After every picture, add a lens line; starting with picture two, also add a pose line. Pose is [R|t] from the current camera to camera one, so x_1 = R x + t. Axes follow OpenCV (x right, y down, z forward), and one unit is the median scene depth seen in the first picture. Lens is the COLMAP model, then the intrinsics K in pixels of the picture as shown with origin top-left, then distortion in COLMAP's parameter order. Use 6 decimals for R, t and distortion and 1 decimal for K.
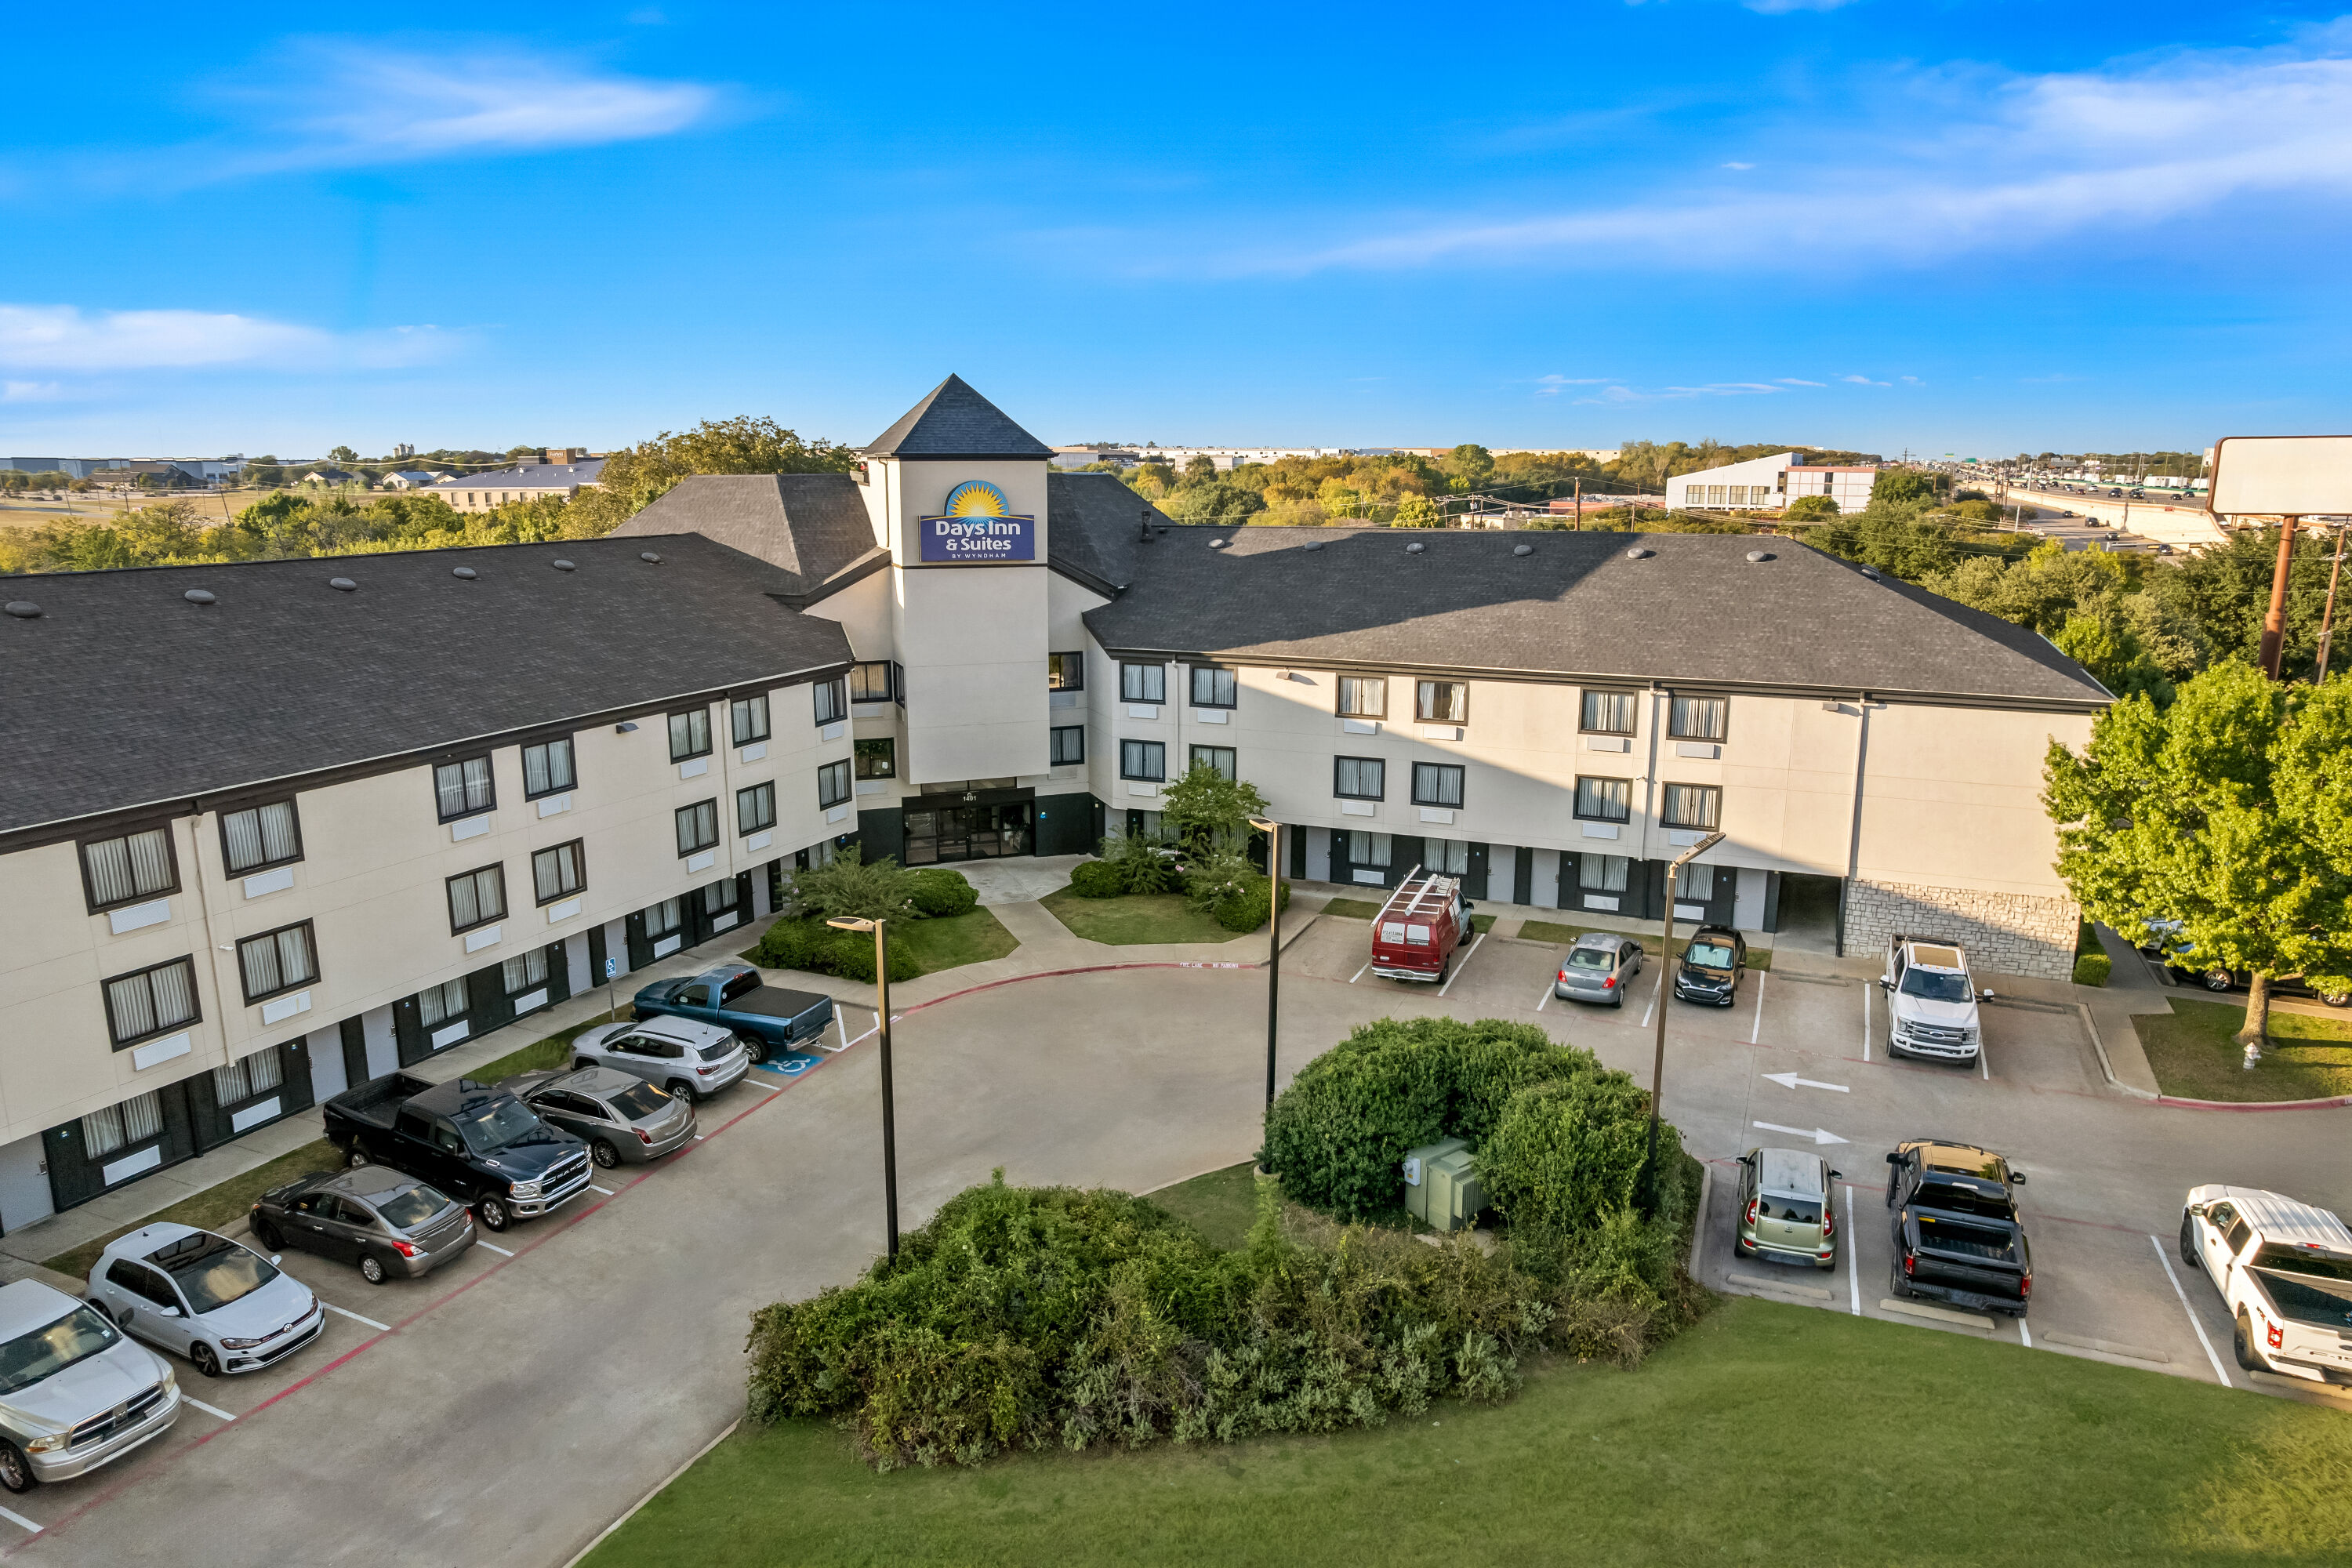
lens RADIAL K [[1507.9, 0, 1181.9], [0, 1507.9, 783.6], [0, 0, 1]] dist [-0.080131, 0.072465]
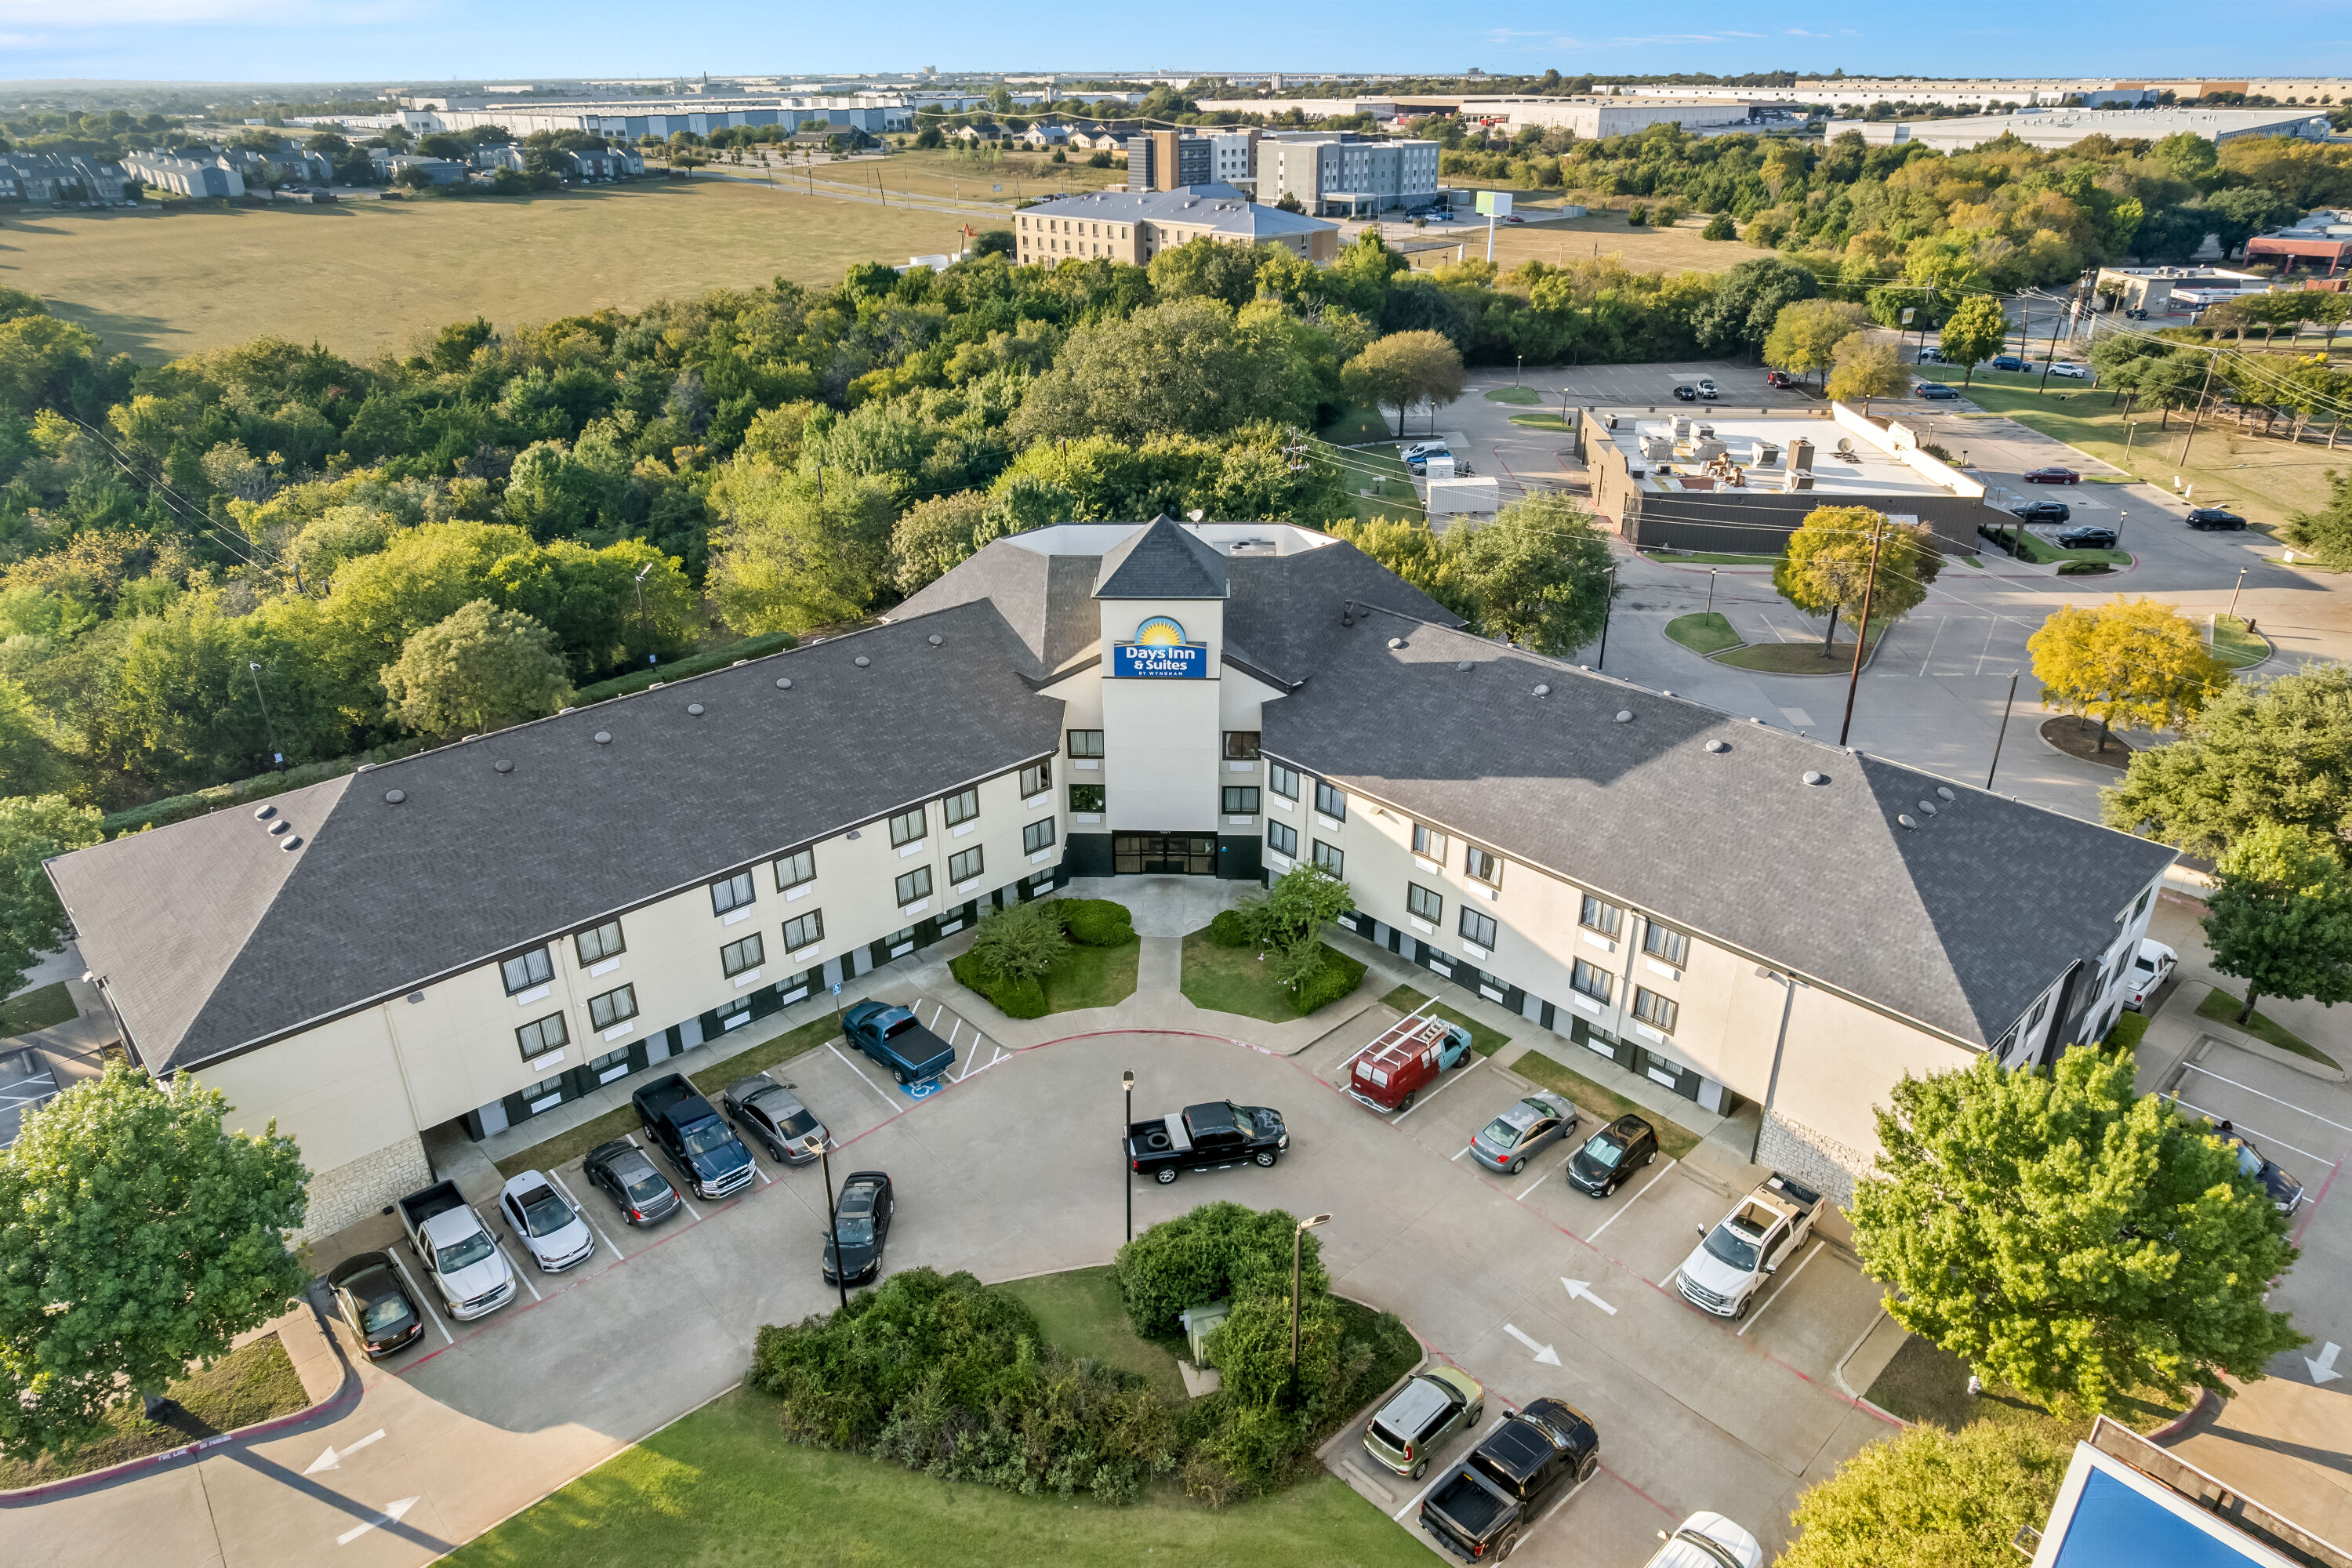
lens RADIAL K [[1507.9, 0, 1181.4], [0, 1507.9, 785.2], [0, 0, 1]] dist [-0.080131, 0.072465]
pose [[0.917380, 0.168521, -0.360576, 0.417314], [-0.079389, 0.965212, 0.249123, -0.445024], [0.390015, -0.199915, 0.898845, -0.179350]]
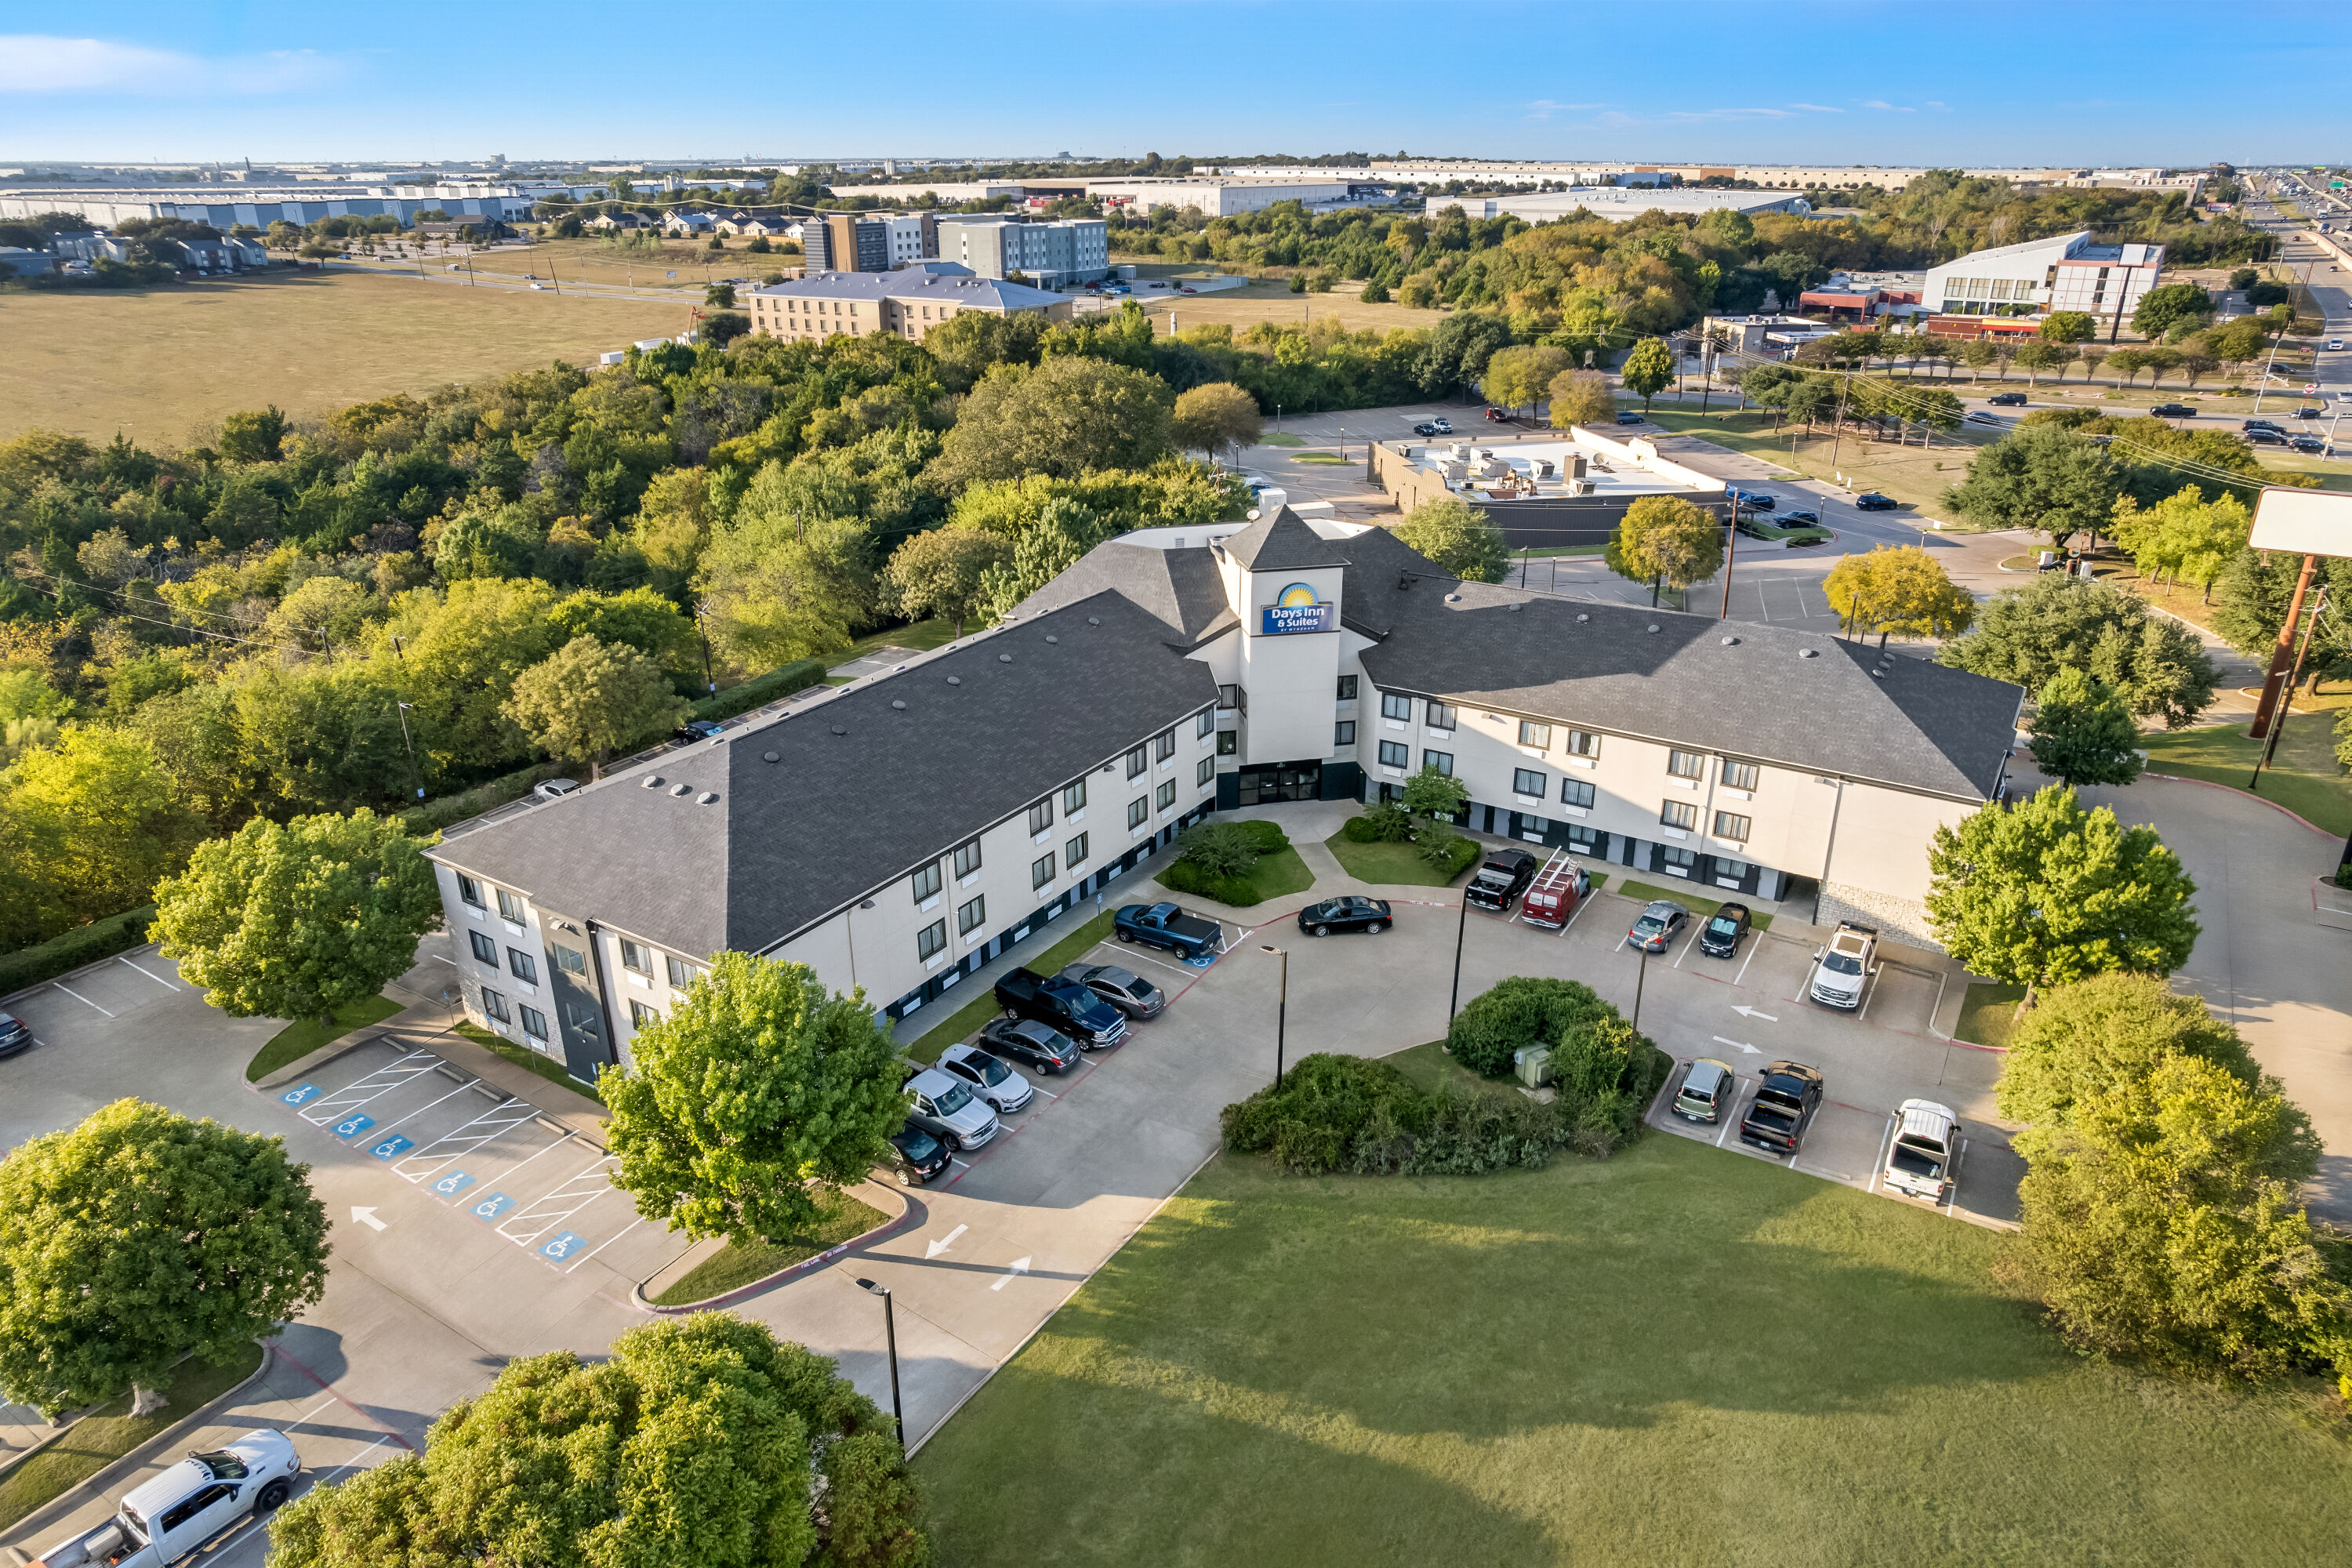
lens RADIAL K [[1507.9, 0, 1183.5], [0, 1507.9, 783.8], [0, 0, 1]] dist [-0.080131, 0.072465]
pose [[0.988241, 0.057275, -0.141775, -0.022693], [-0.029856, 0.981629, 0.188451, -0.338551], [0.149964, -0.182002, 0.971795, -0.702572]]
